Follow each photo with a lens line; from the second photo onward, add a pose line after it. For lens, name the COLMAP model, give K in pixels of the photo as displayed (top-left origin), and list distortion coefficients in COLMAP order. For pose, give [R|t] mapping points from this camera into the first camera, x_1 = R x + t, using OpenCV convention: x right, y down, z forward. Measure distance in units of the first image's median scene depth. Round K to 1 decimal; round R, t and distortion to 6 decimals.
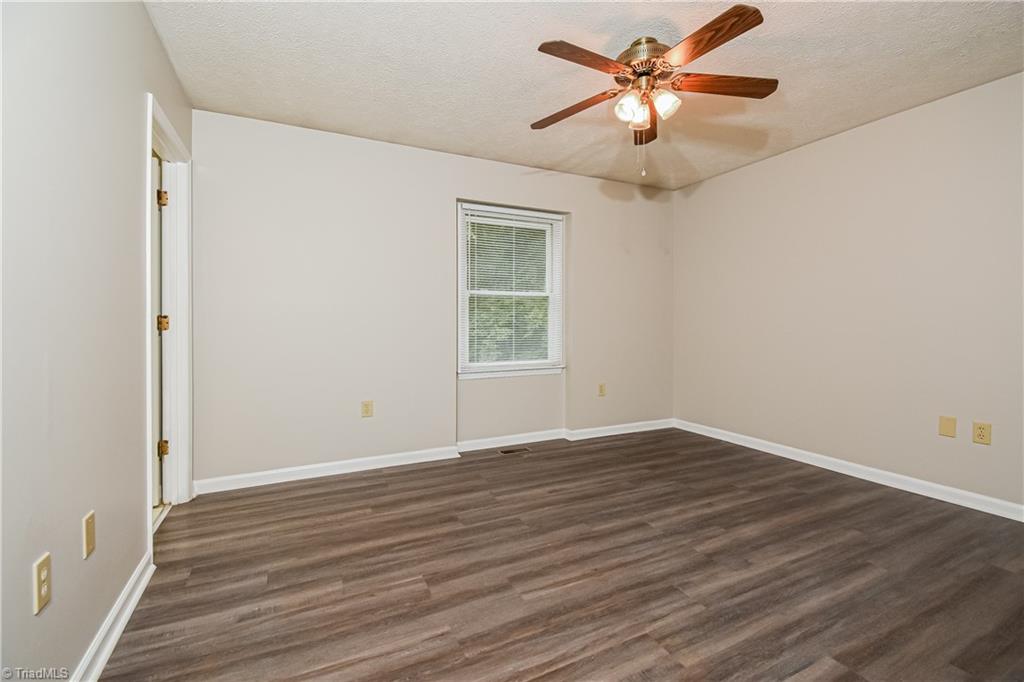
lens RADIAL K [[449.7, 0, 510.8], [0, 449.7, 314.6], [0, 0, 1]] dist [-0.000144, -0.000337]
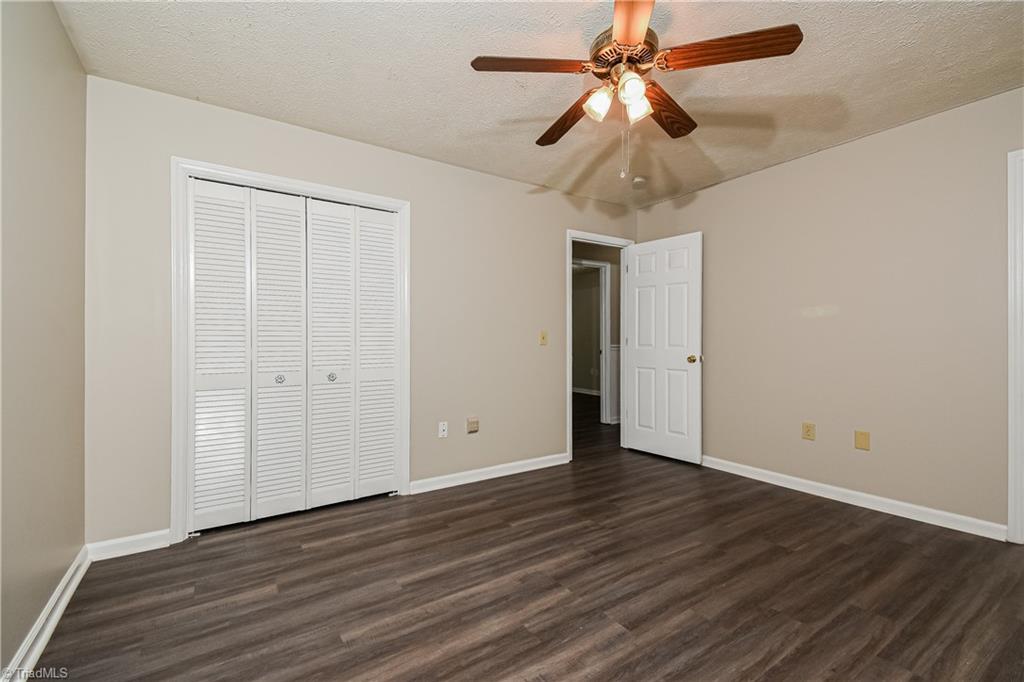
lens RADIAL K [[438.8, 0, 512.0], [0, 438.8, 341.0], [0, 0, 1]] dist [-0.000360, -0.000077]
pose [[-0.990200, 0.008889, -0.139374, 0.674276], [0.008858, 0.999960, 0.000840, 0.012383], [0.139376, -0.000403, -0.990240, 1.948574]]
